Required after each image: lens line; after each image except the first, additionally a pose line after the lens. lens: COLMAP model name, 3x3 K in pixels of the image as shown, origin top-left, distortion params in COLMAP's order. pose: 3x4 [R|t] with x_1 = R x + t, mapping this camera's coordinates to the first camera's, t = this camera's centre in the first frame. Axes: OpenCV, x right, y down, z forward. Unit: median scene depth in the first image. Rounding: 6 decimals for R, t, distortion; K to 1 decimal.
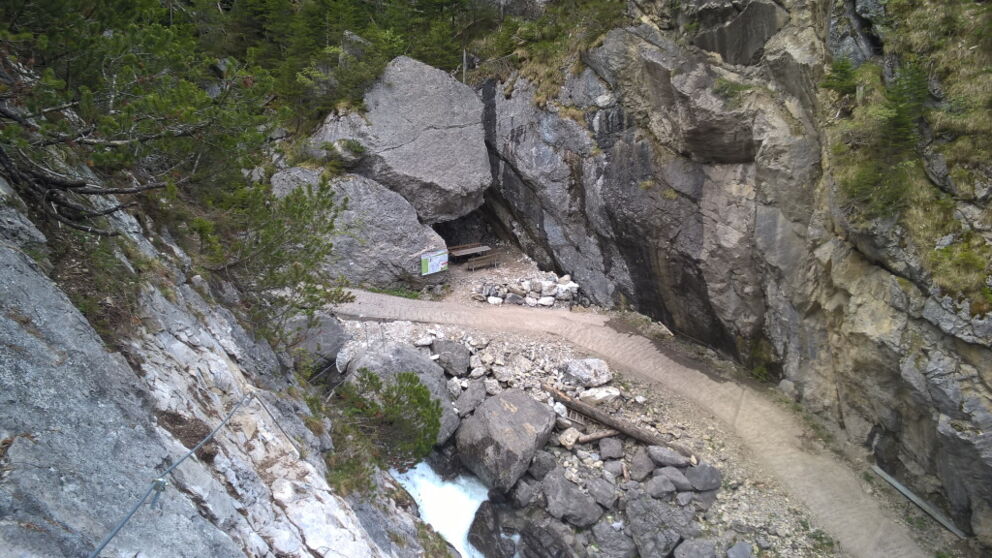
lens RADIAL K [[727.9, 0, 495.4], [0, 727.9, 279.8], [0, 0, 1]] dist [0.019864, -0.029863]
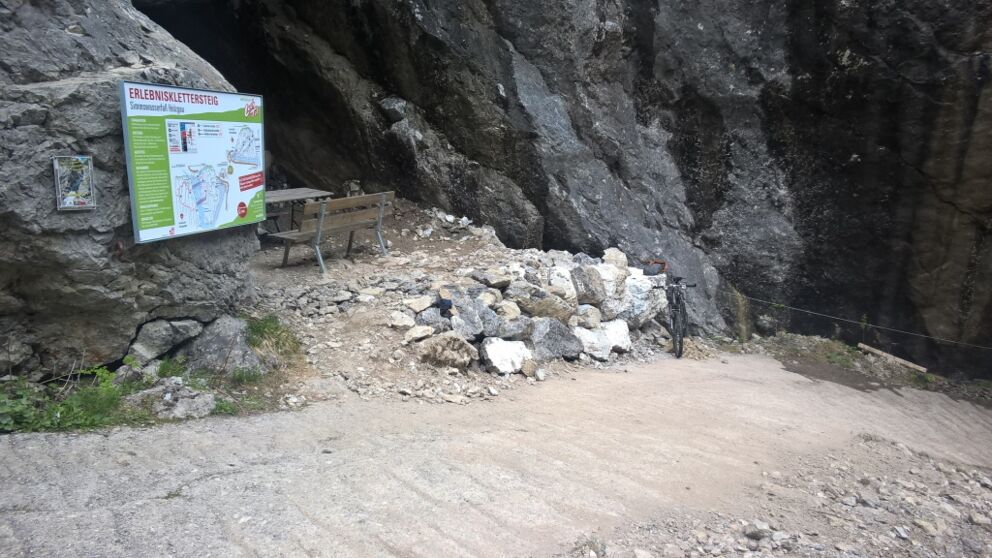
lens RADIAL K [[727.9, 0, 498.6], [0, 727.9, 282.1], [0, 0, 1]] dist [0.019864, -0.029863]
pose [[0.810188, -0.109916, 0.575773, -0.115567], [0.193631, 0.977307, -0.085894, 0.023939], [-0.553266, 0.181078, 0.813085, 0.786885]]
